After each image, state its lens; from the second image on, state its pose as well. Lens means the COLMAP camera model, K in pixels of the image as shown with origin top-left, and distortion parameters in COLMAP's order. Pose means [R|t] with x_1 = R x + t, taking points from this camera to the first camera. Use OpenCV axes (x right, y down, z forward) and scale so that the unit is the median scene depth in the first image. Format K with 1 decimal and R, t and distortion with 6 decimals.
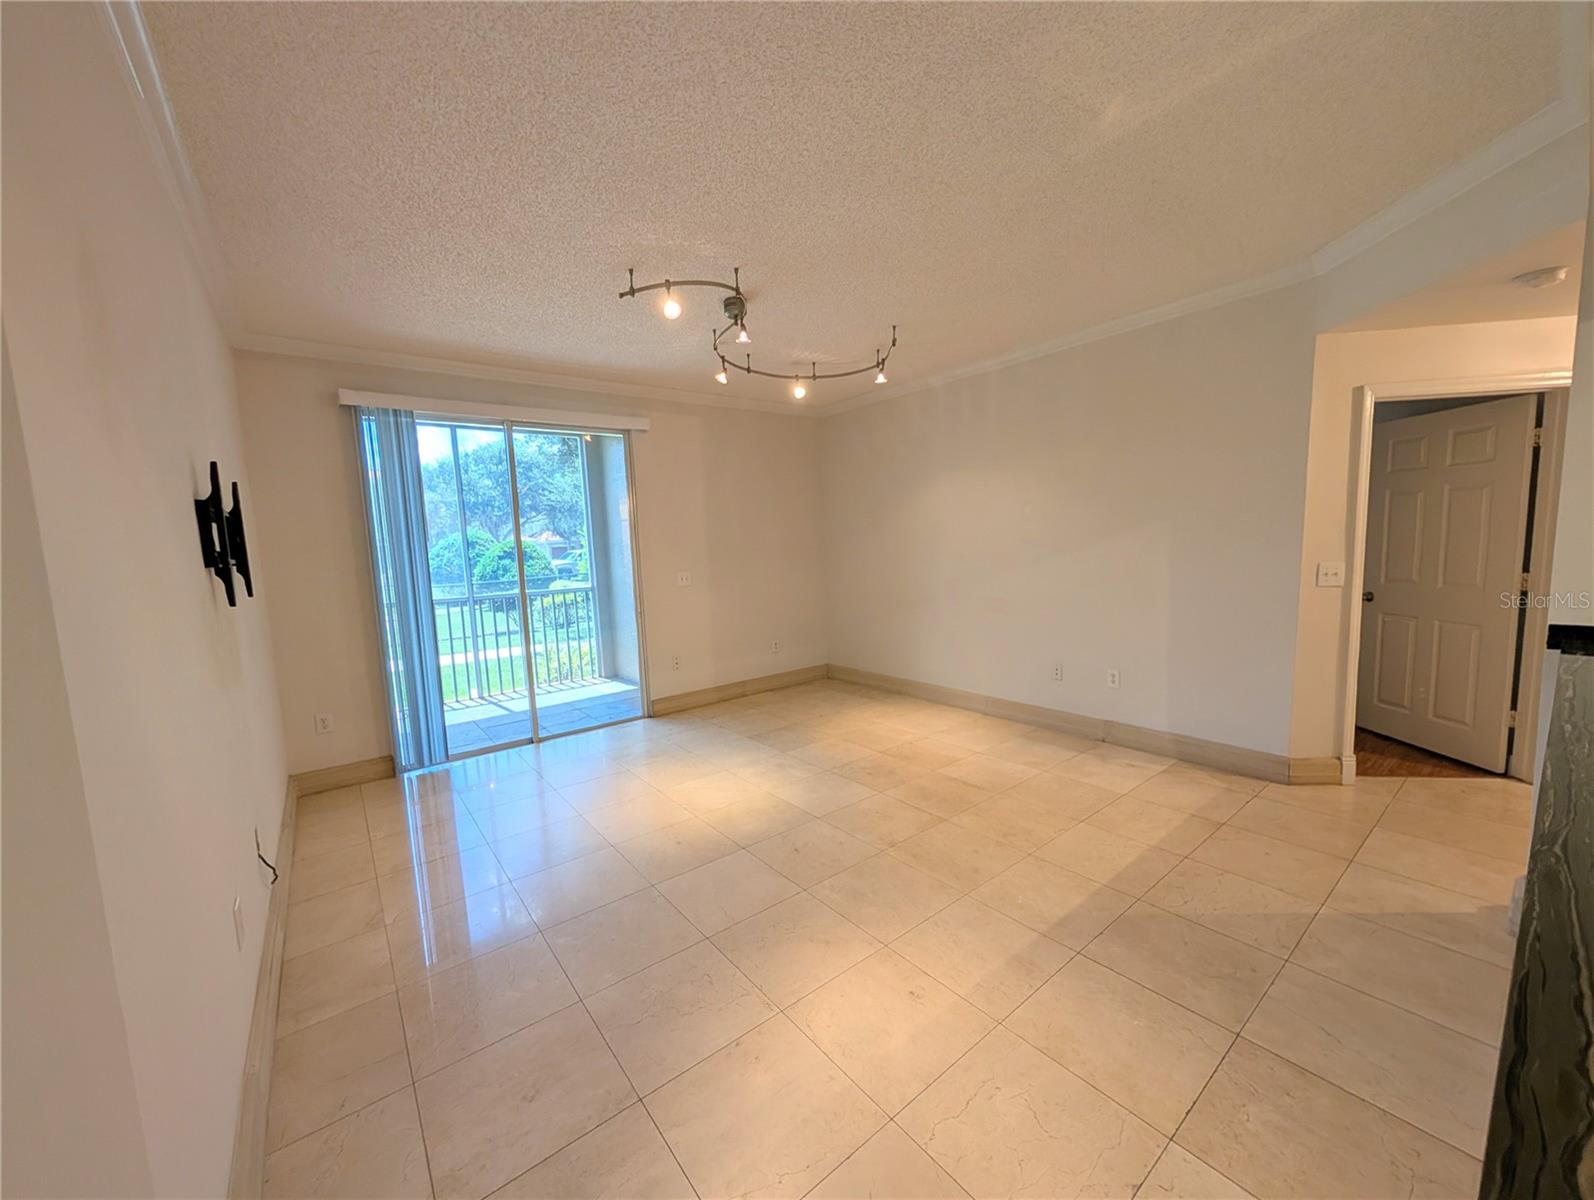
lens RADIAL K [[609.8, 0, 793.6], [0, 609.8, 606.5], [0, 0, 1]] dist [-0.002592, 0.000483]
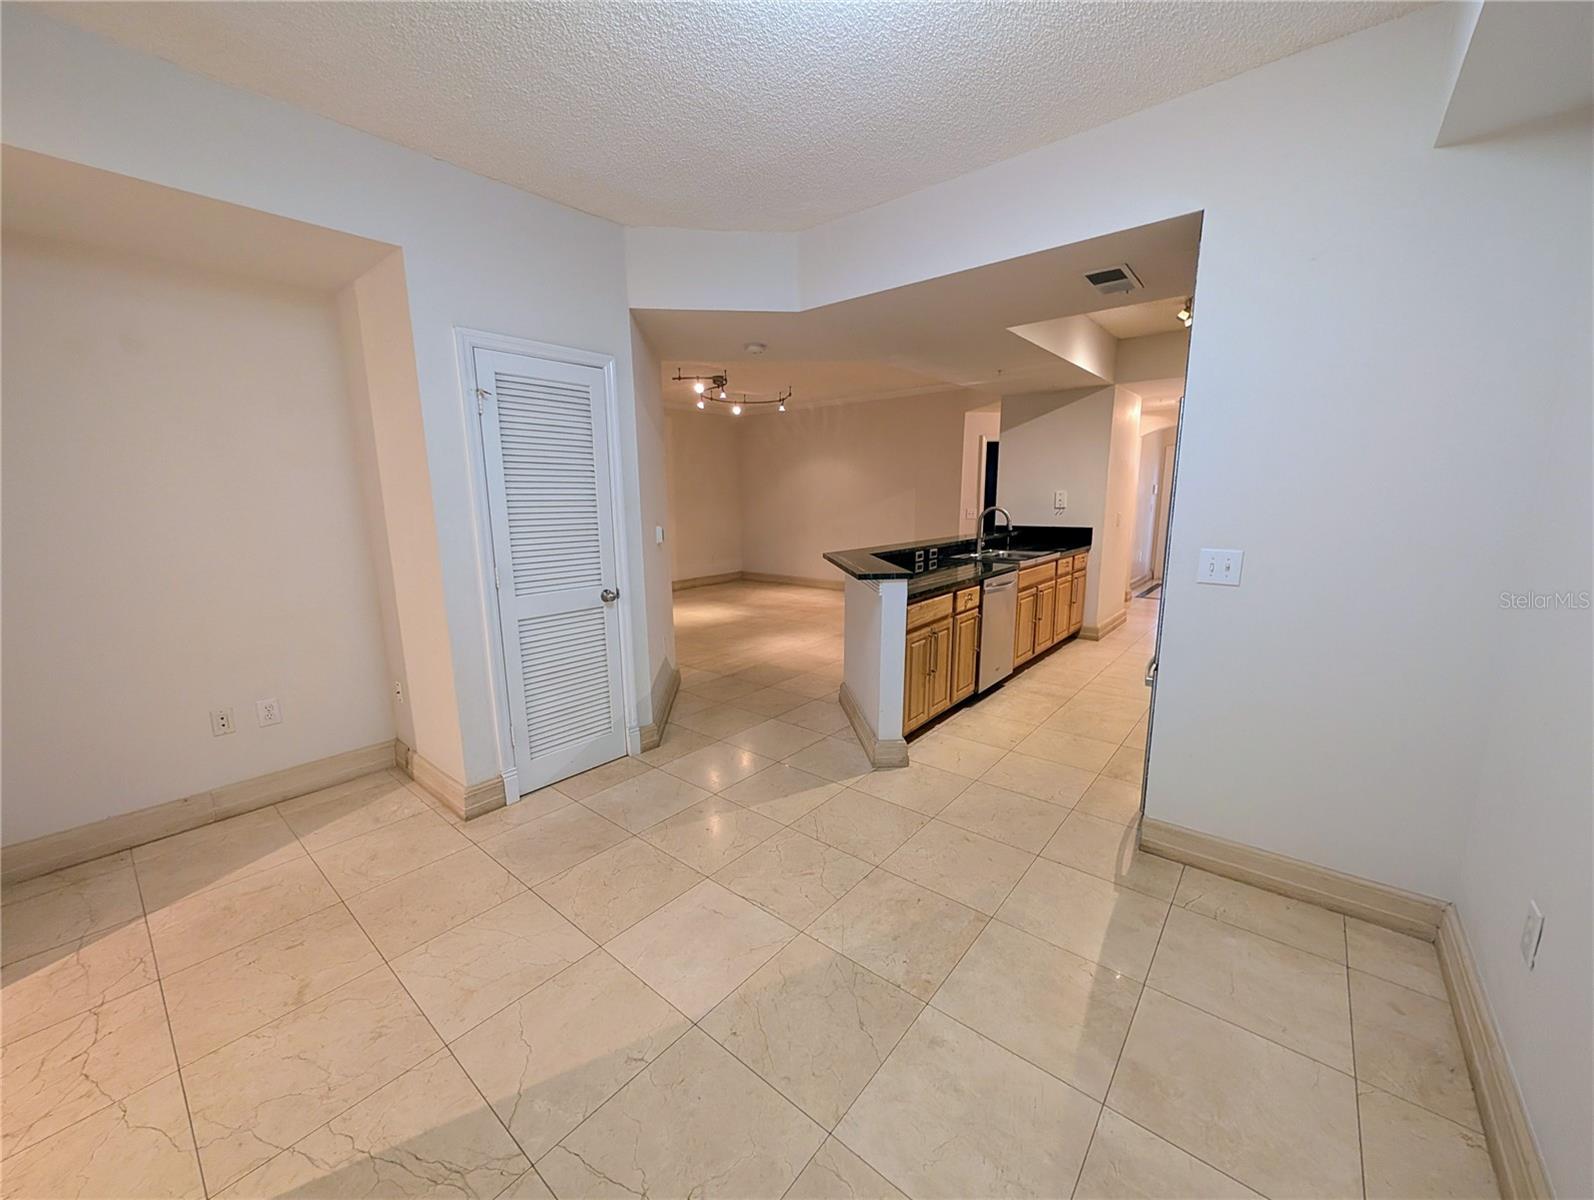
lens RADIAL K [[609.8, 0, 801.4], [0, 609.8, 605.5], [0, 0, 1]] dist [-0.002592, 0.000483]
pose [[0.974777, -0.009565, 0.222976, -0.255725], [-0.006034, 0.997587, 0.069171, 0.122833], [-0.223099, -0.068772, 0.972367, -1.018800]]
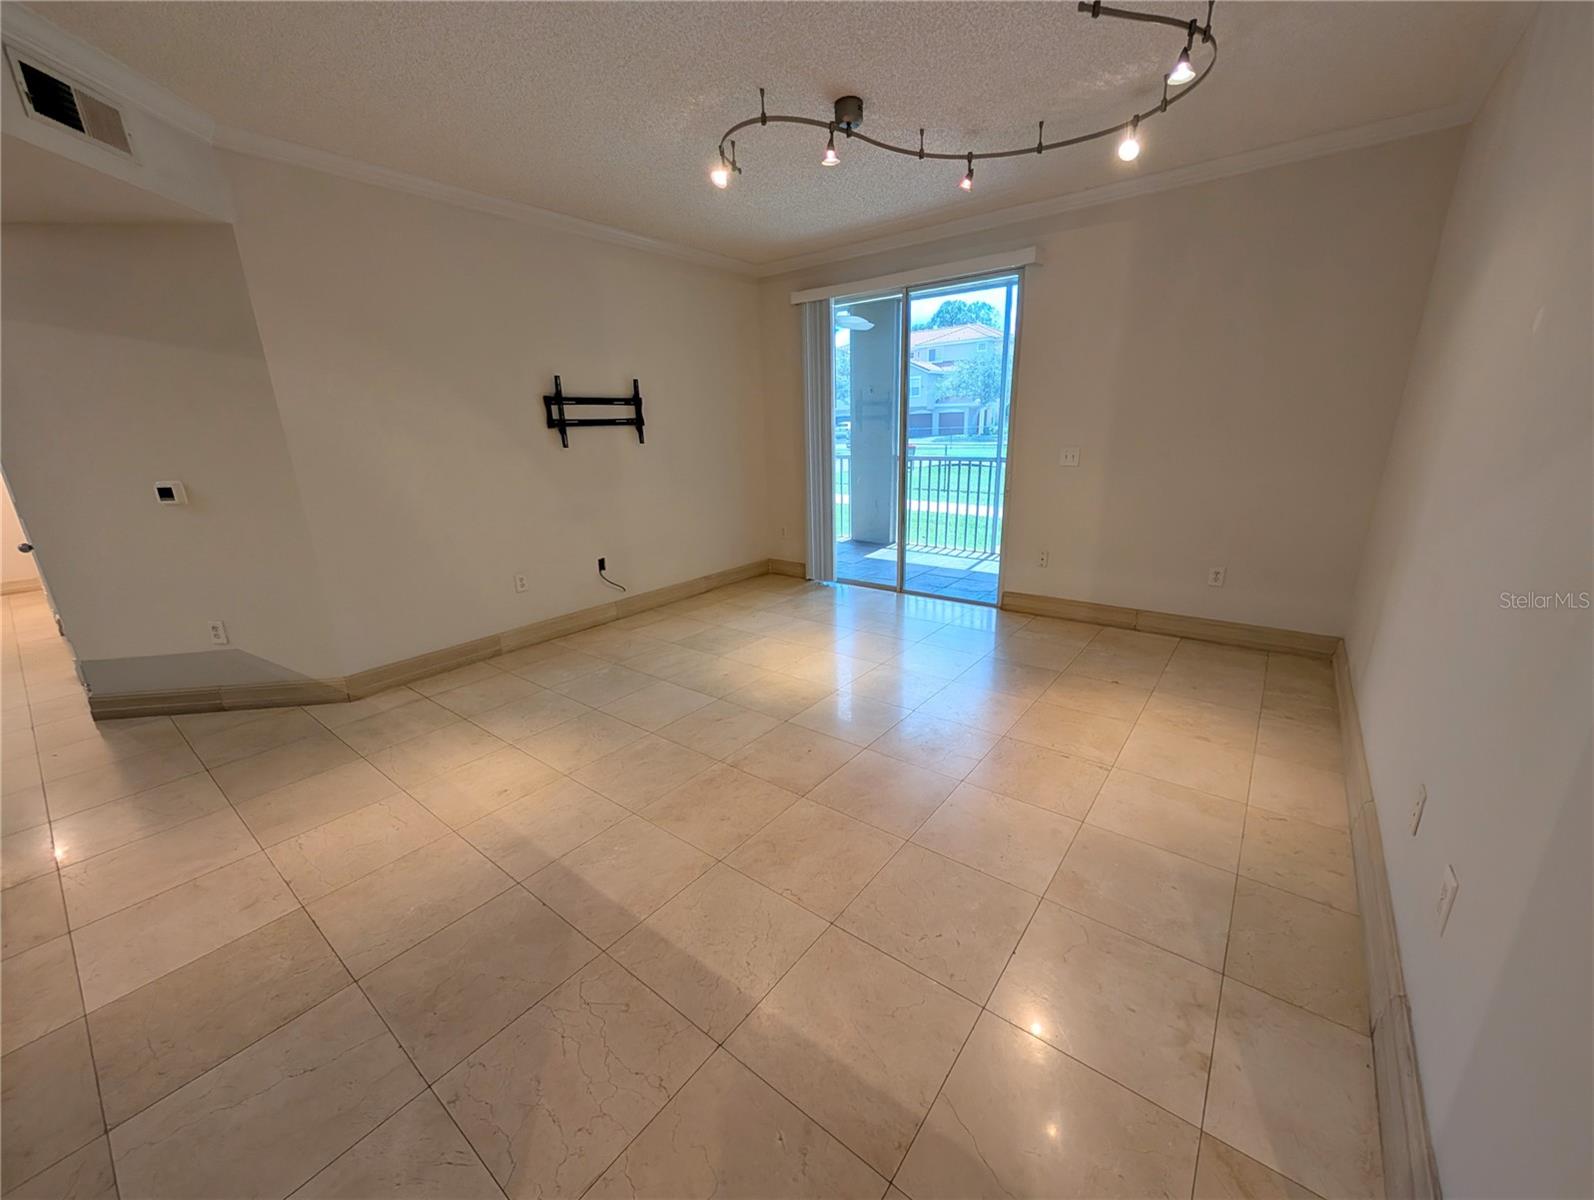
lens RADIAL K [[609.8, 0, 809.4], [0, 609.8, 610.8], [0, 0, 1]] dist [-0.002592, 0.000483]
pose [[0.252993, 0.316070, -0.914382, 0.724800], [-0.088046, 0.948729, 0.303582, -0.093066], [0.963453, 0.003703, 0.267851, 0.645892]]
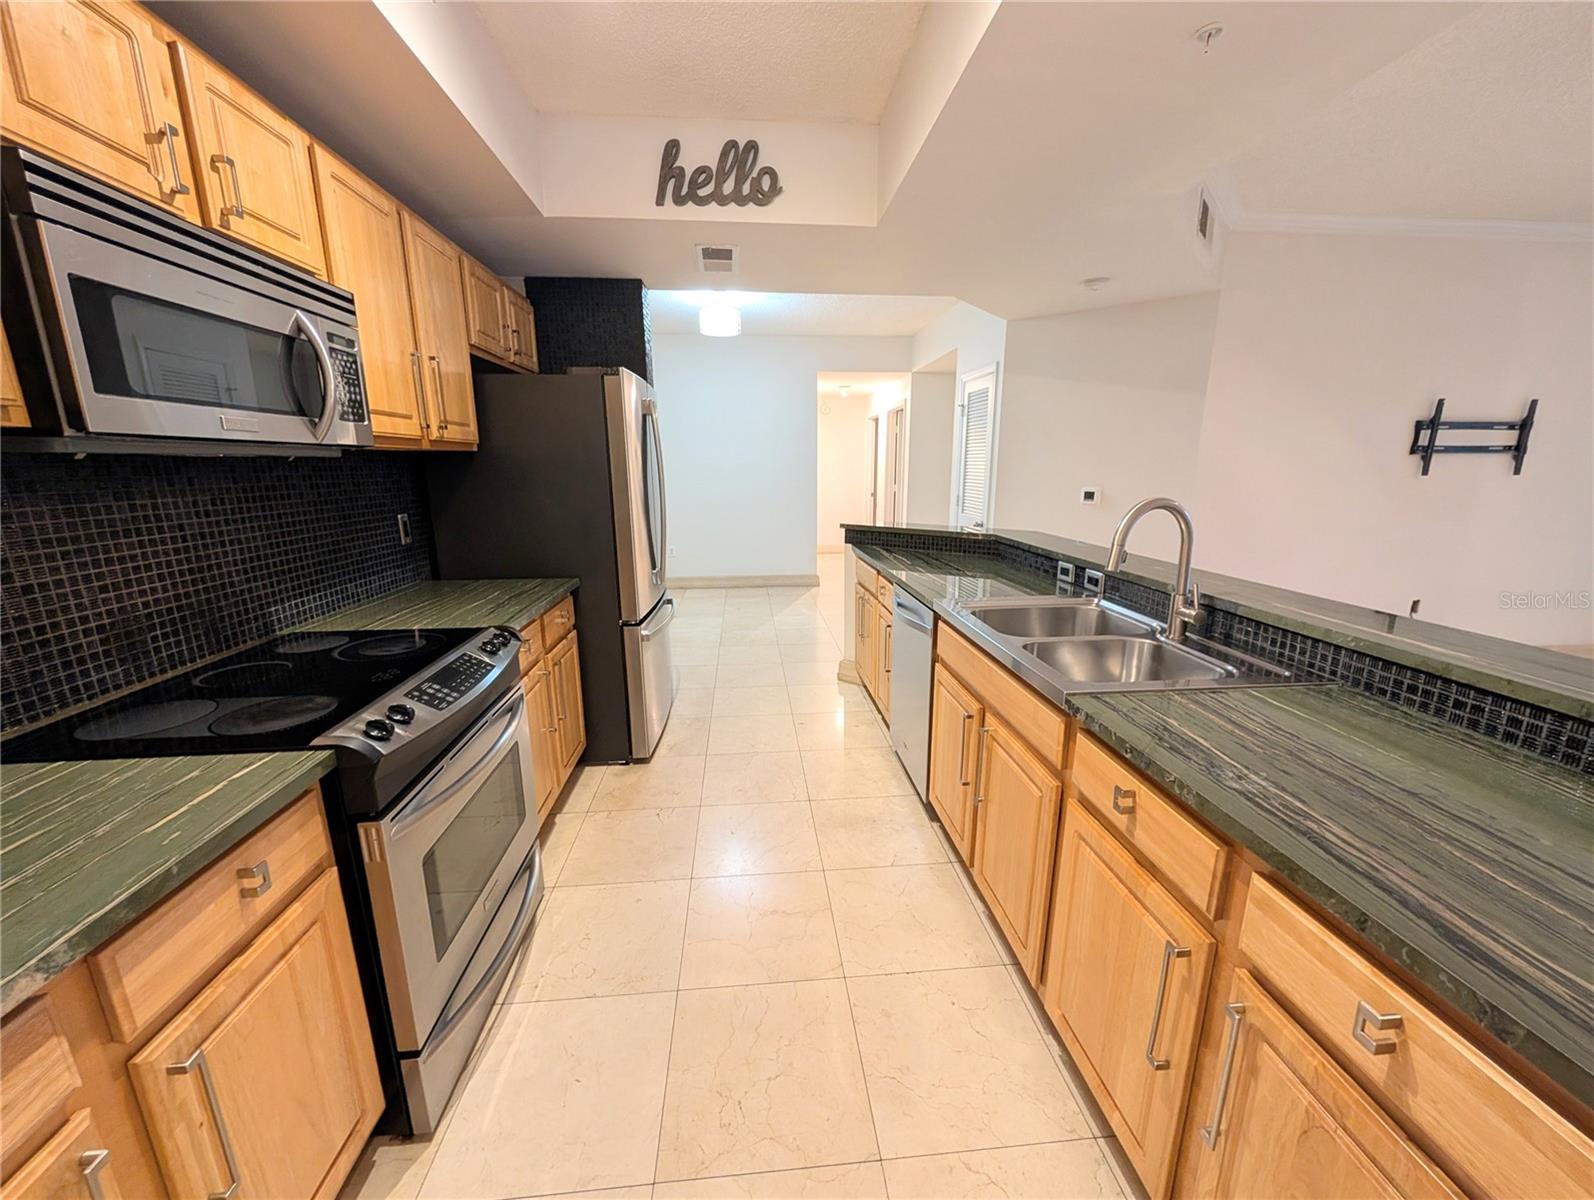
lens RADIAL K [[609.8, 0, 793.6], [0, 609.8, 597.5], [0, 0, 1]] dist [-0.002592, 0.000483]
pose [[-0.544560, 0.222201, -0.808753, 0.941315], [-0.063802, 0.950500, 0.304105, -0.047997], [0.836291, 0.217204, -0.503427, 0.197040]]
